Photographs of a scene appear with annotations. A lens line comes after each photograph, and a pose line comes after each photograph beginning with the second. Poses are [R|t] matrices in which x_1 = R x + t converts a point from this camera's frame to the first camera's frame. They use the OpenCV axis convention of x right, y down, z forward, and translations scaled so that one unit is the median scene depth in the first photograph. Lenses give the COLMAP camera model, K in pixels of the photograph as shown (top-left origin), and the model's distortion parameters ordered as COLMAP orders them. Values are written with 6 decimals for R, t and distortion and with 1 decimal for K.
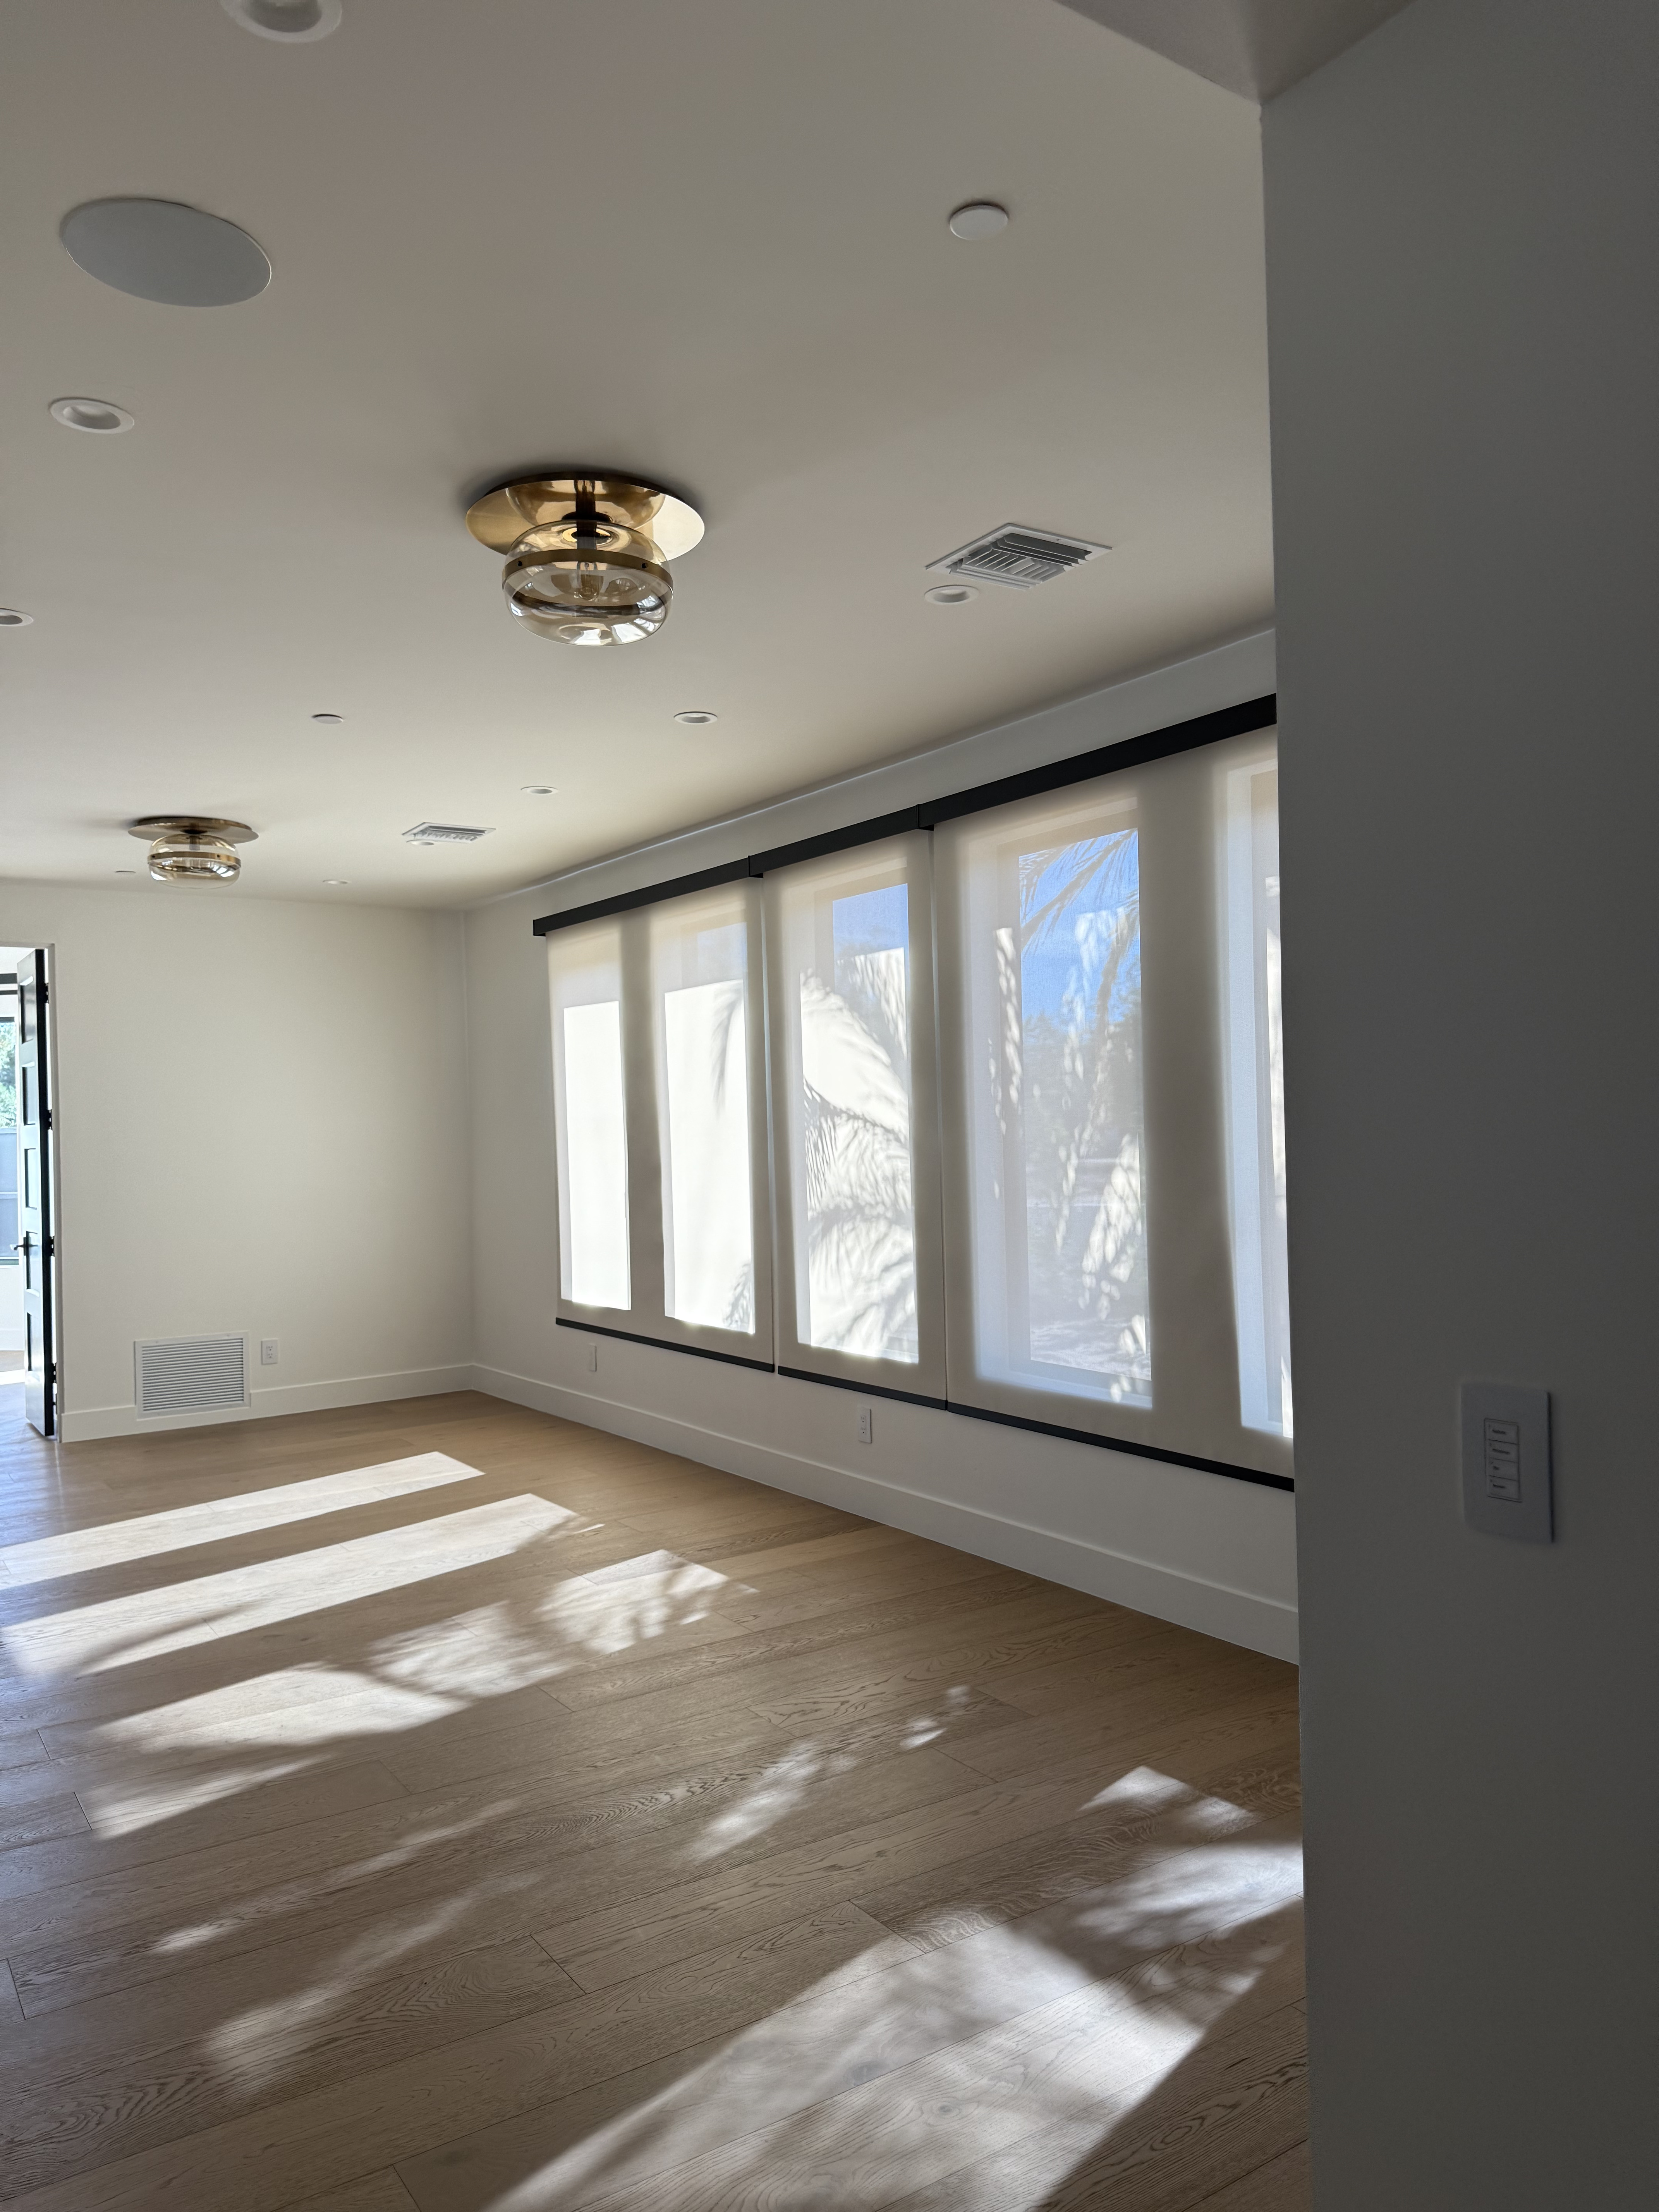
lens RADIAL K [[1550.8, 0, 830.4], [0, 1550.8, 1107.5], [0, 0, 1]] dist [0.000962, -0.002521]
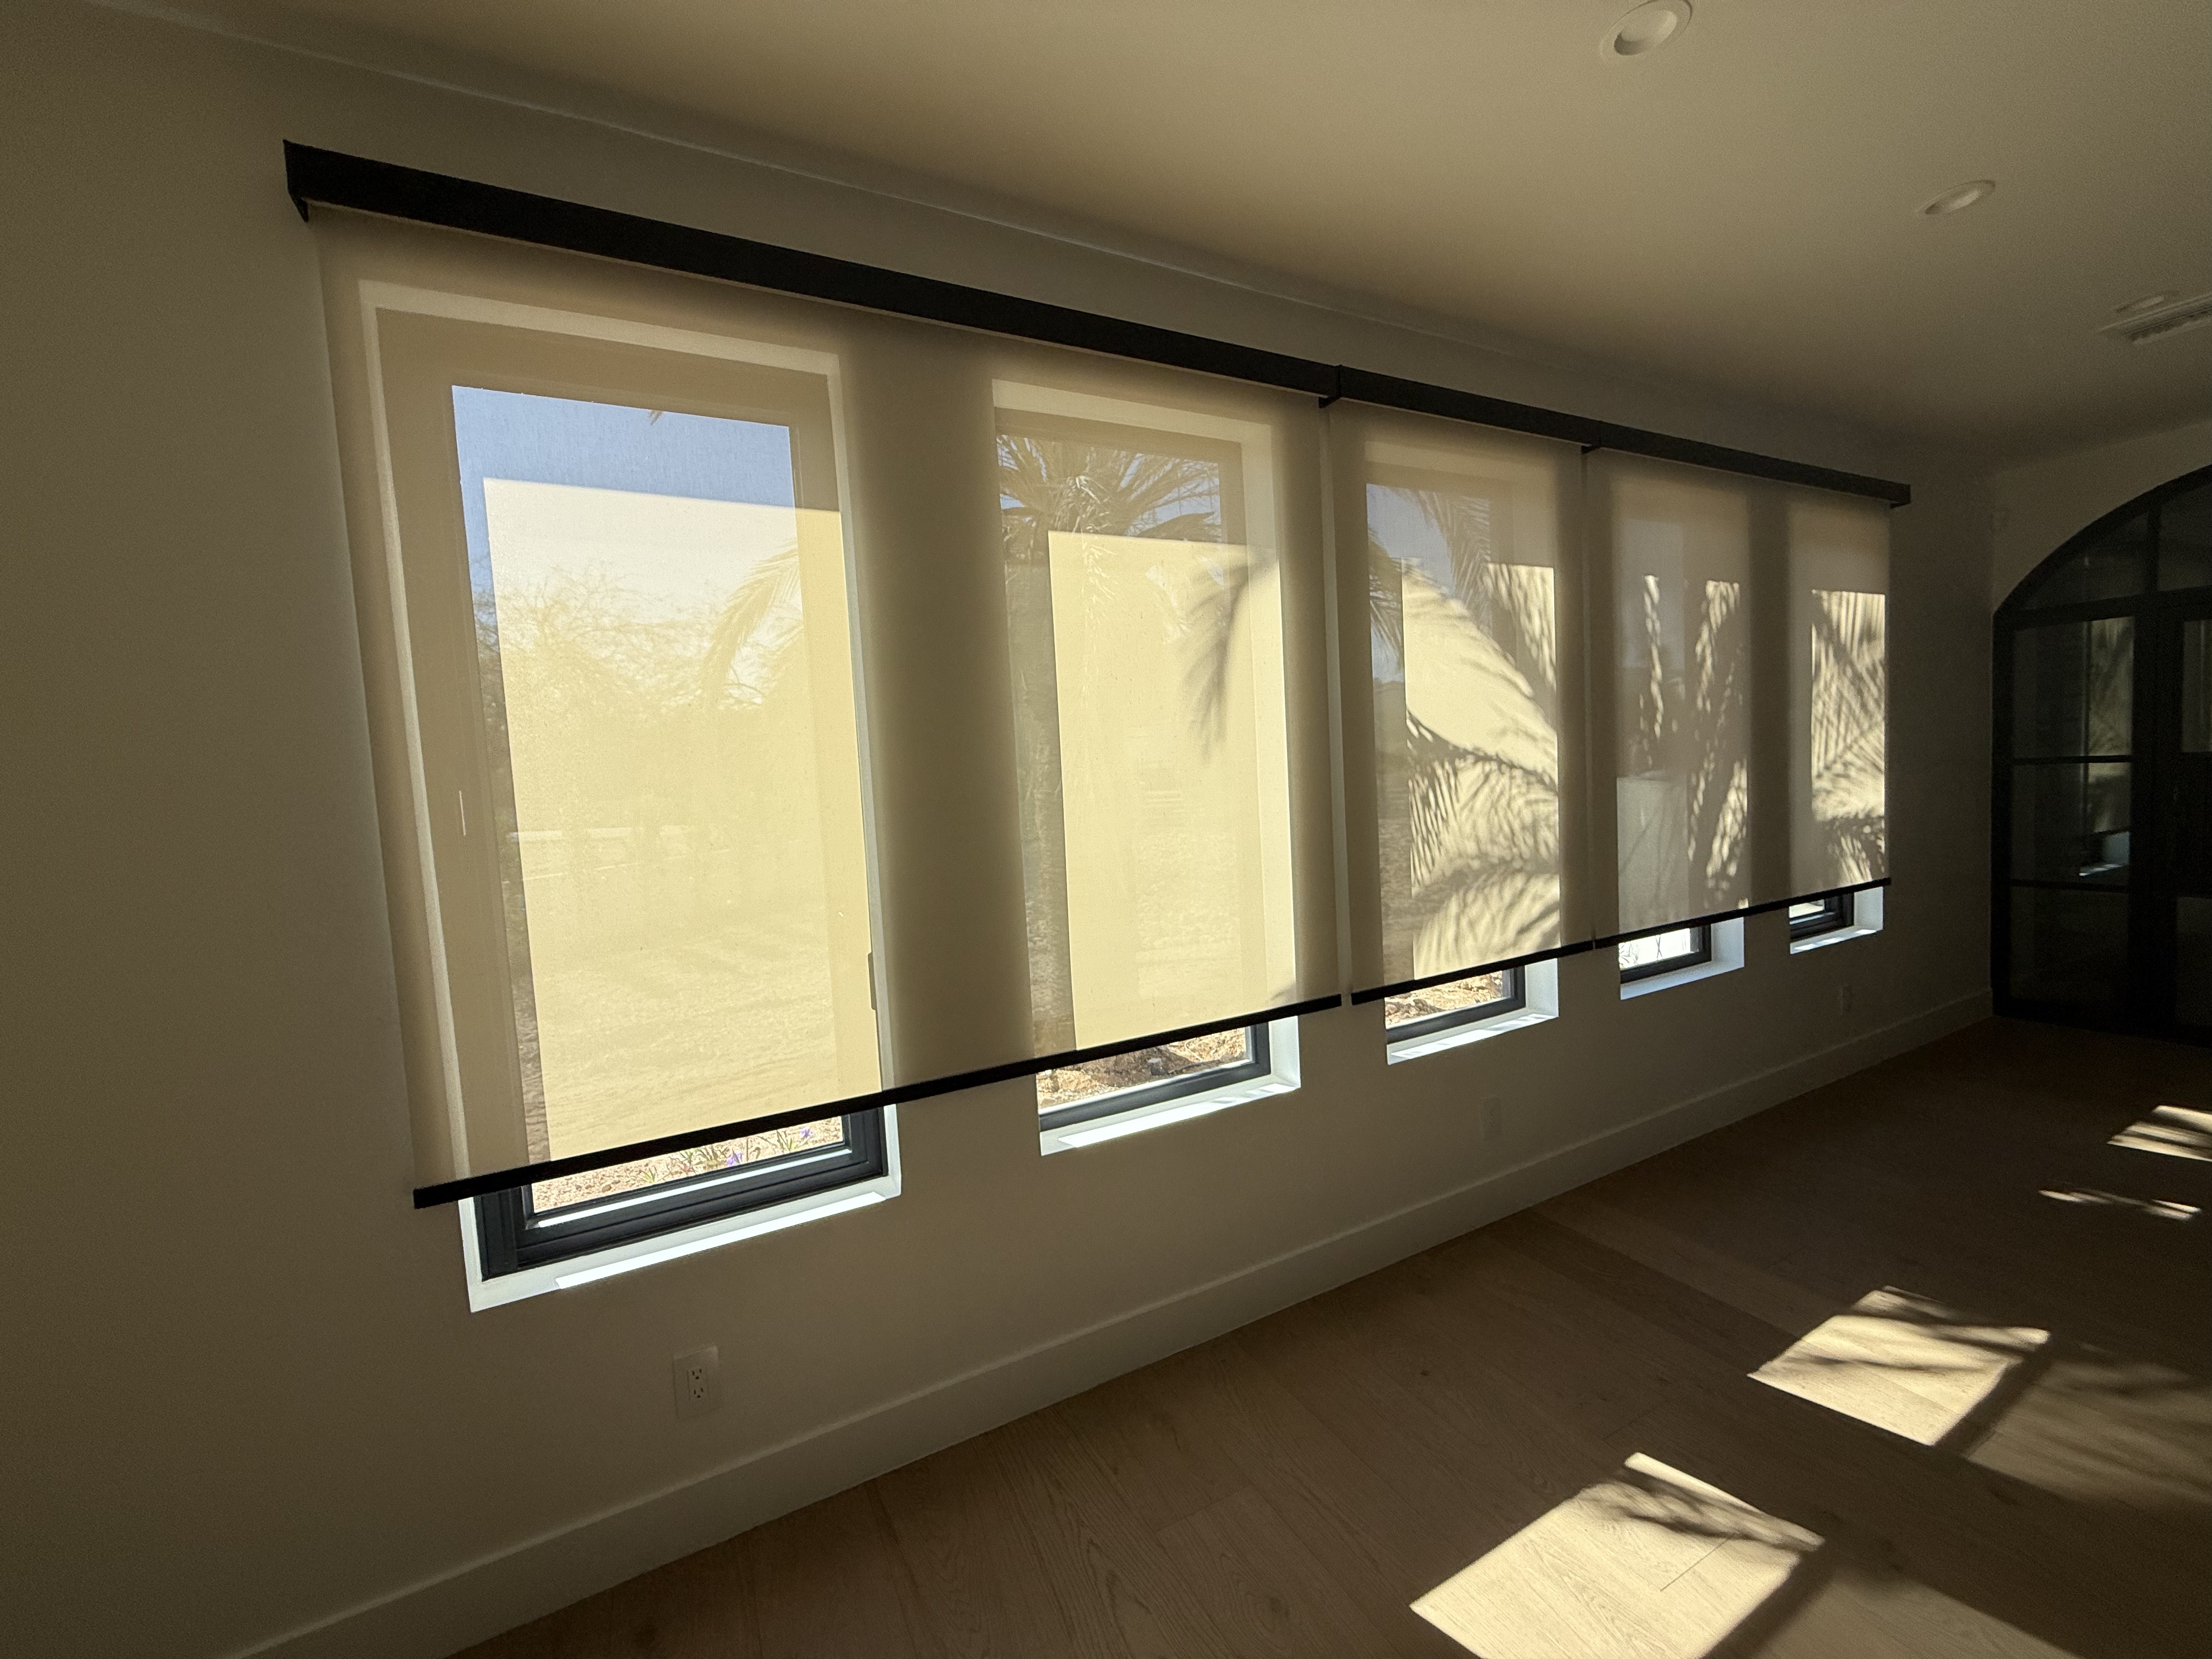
lens RADIAL K [[886.4, 0, 1111.0], [0, 886.4, 823.4], [0, 0, 1]] dist [-0.000327, 0.000521]
pose [[0.118630, -0.061679, 0.991021, -0.491767], [0.035327, 0.997699, 0.057866, 0.006506], [-0.992310, 0.028145, 0.120535, 1.173789]]
